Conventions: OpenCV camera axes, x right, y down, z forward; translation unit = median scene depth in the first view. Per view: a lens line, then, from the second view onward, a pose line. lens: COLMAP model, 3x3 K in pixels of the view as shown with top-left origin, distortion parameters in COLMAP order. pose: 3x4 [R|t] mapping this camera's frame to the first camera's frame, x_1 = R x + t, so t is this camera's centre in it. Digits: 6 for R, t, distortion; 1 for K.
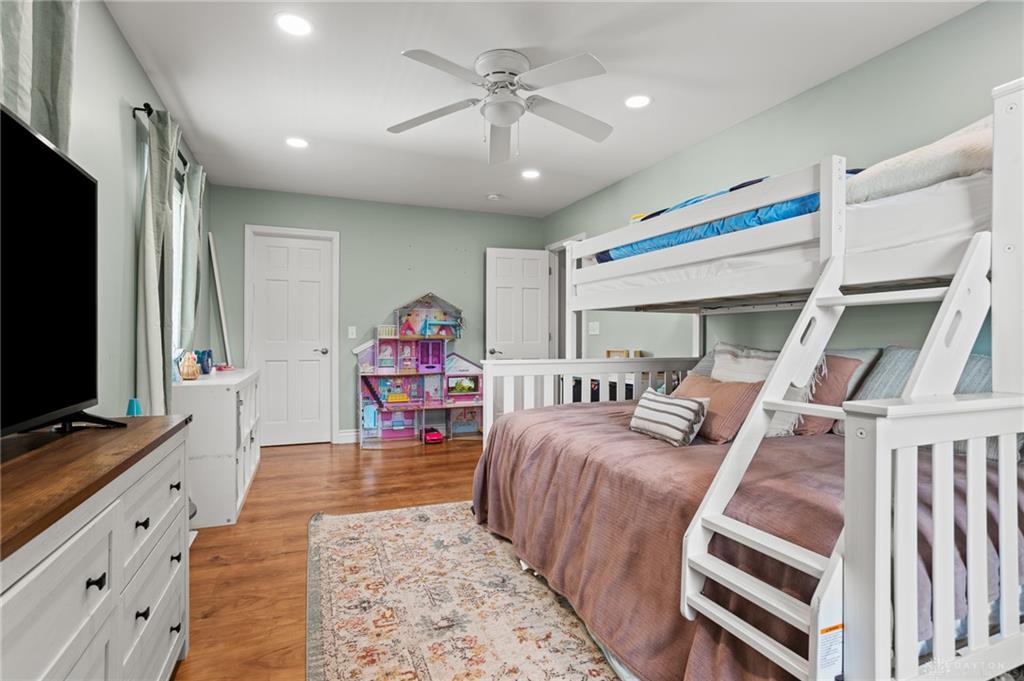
lens RADIAL K [[507.4, 0, 510.4], [0, 507.4, 336.5], [0, 0, 1]] dist [-0.071596, 0.041306]
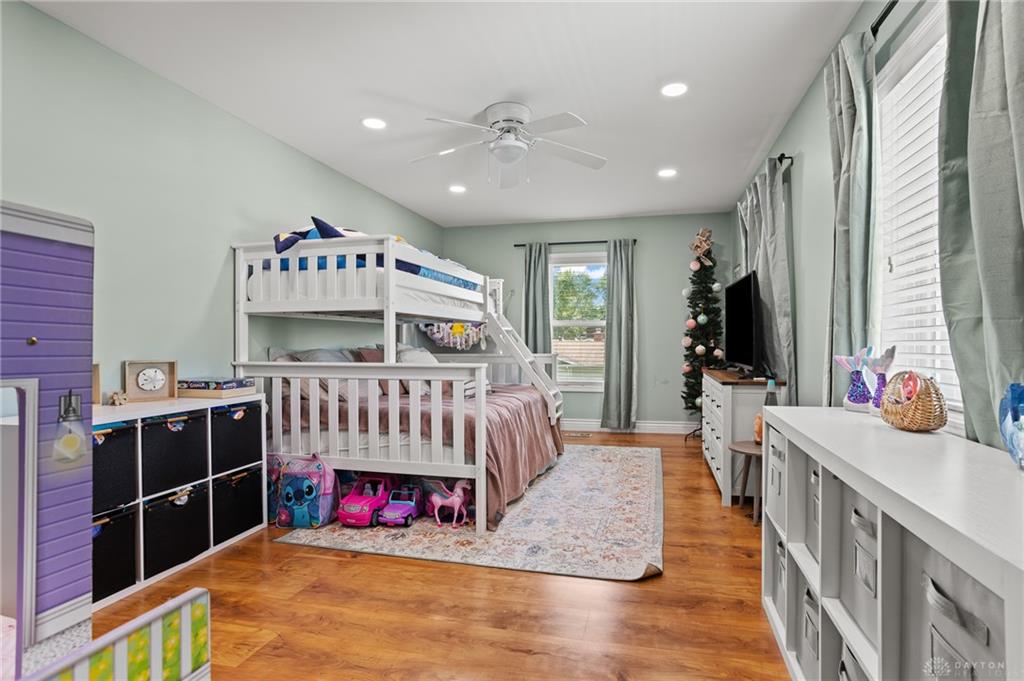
lens RADIAL K [[507.4, 0, 510.4], [0, 507.4, 336.5], [0, 0, 1]] dist [-0.071596, 0.041306]
pose [[-0.783886, 0.003197, 0.620896, -0.790940], [-0.004393, 0.999933, -0.010696, 0.001378], [-0.620889, -0.011112, -0.783820, 1.984139]]
